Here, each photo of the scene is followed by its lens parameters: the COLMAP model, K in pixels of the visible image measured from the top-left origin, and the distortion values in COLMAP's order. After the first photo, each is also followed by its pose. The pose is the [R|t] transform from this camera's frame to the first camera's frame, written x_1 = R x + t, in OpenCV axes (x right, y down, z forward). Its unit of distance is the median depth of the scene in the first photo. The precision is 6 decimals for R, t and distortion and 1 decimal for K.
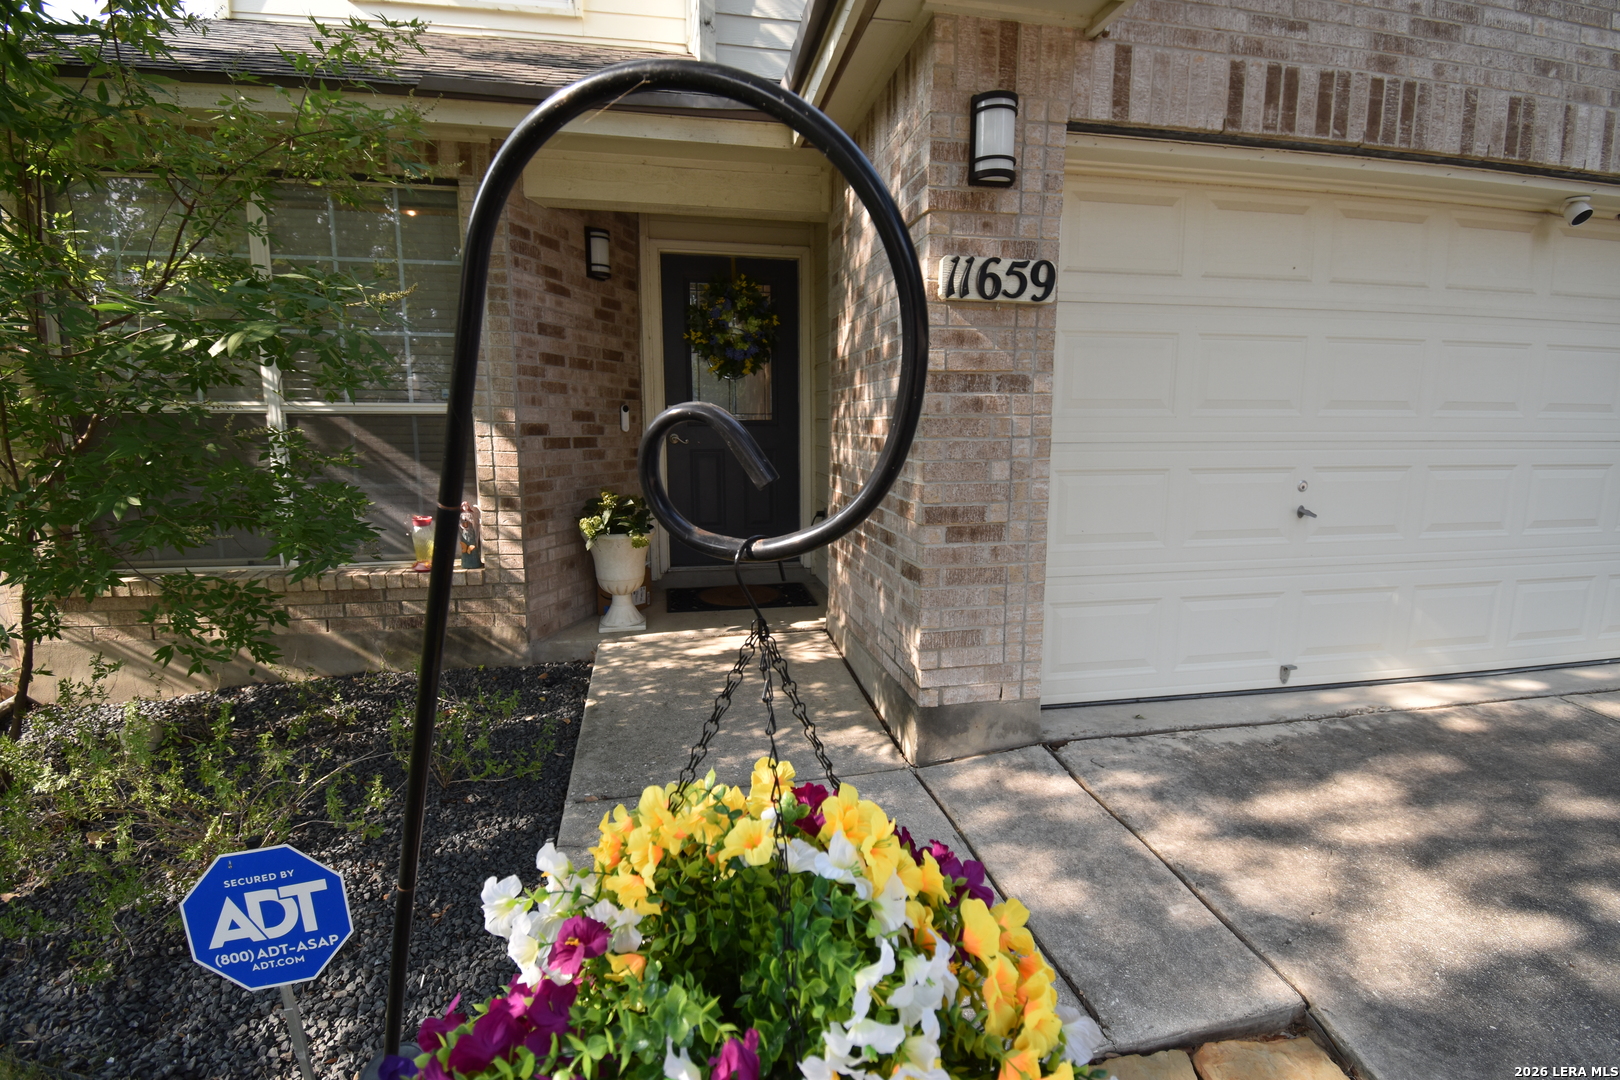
lens RADIAL K [[755.6, 0, 818.9], [0, 755.6, 535.7], [0, 0, 1]] dist [-0.003532, -0.002205]
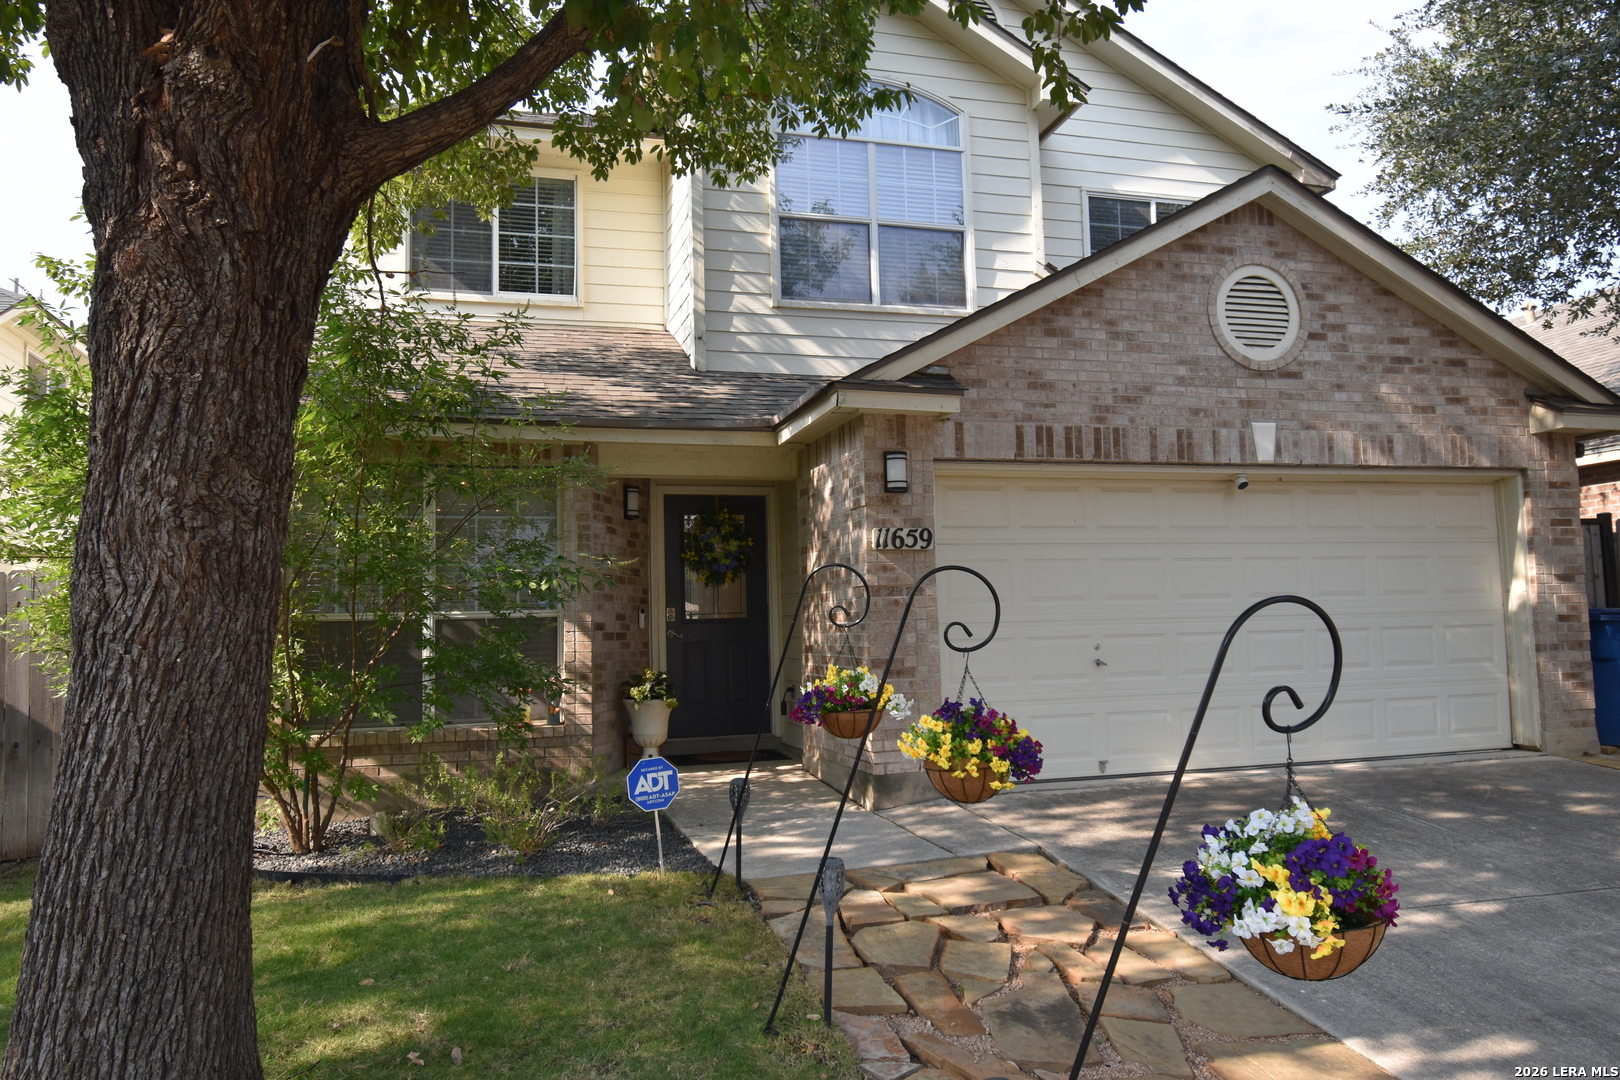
lens RADIAL K [[1168.5, 0, 808.4], [0, 1168.5, 540.1], [0, 0, 1]] dist [-0.042186, -0.000462]
pose [[0.995787, -0.018669, 0.089780, -0.230143], [0.038264, 0.974340, -0.221804, 0.269421], [-0.083336, 0.224305, 0.970949, -1.600414]]
